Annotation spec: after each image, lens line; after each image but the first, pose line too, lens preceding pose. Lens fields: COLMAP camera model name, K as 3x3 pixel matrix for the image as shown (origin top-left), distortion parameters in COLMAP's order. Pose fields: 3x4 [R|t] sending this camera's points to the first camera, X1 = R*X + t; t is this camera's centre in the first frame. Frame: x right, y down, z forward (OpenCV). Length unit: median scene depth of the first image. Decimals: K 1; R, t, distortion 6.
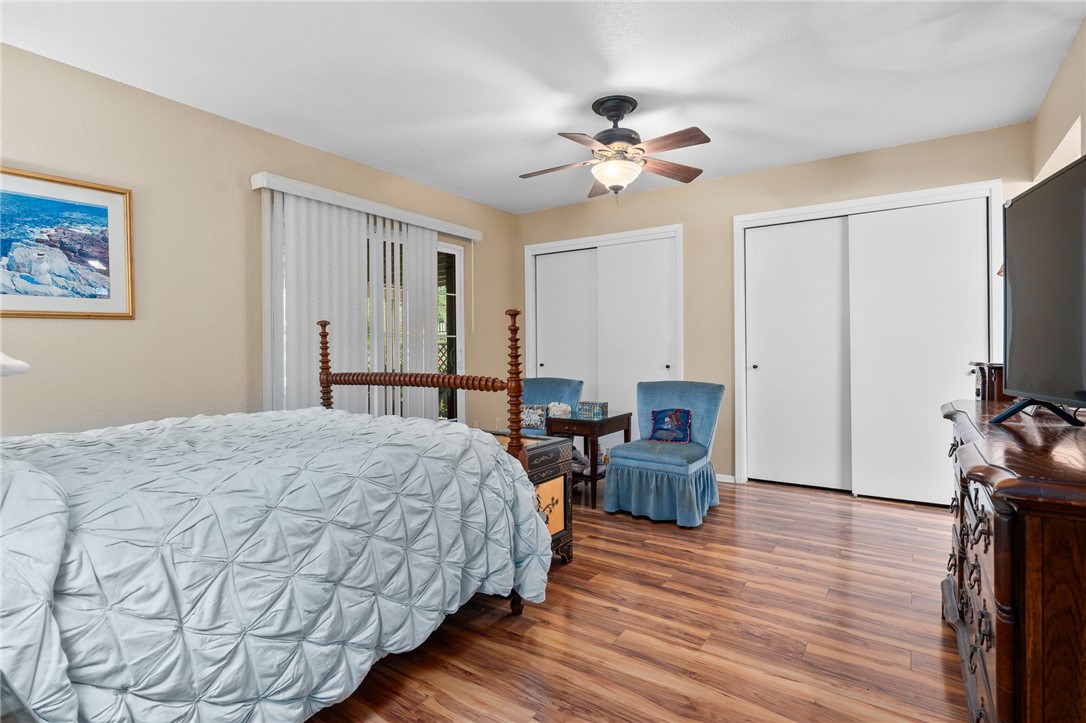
lens RADIAL K [[533.5, 0, 541.4], [0, 533.5, 354.4], [0, 0, 1]] dist [0.003674, -0.000336]
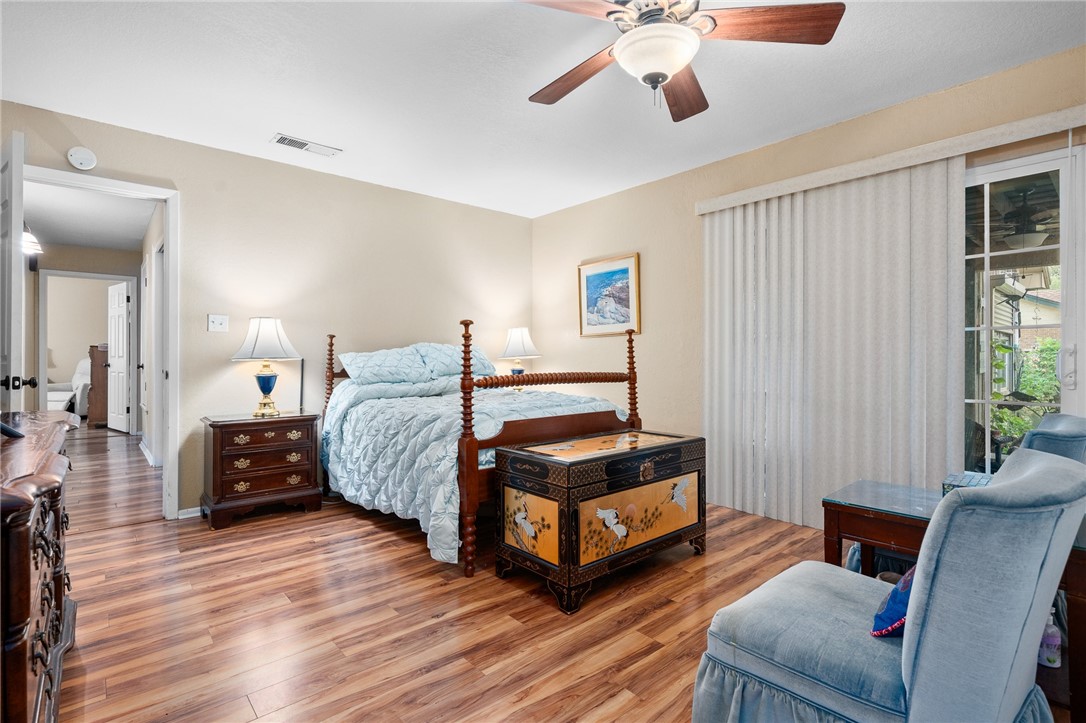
lens RADIAL K [[519.5, 0, 542.6], [0, 519.5, 358.8], [0, 0, 1]] dist [0.000762, 0.000067]
pose [[-0.242654, 0.009631, -0.970065, 0.880160], [-0.007141, 0.999906, 0.011714, -0.009501], [0.970087, 0.009770, -0.242562, 1.227027]]
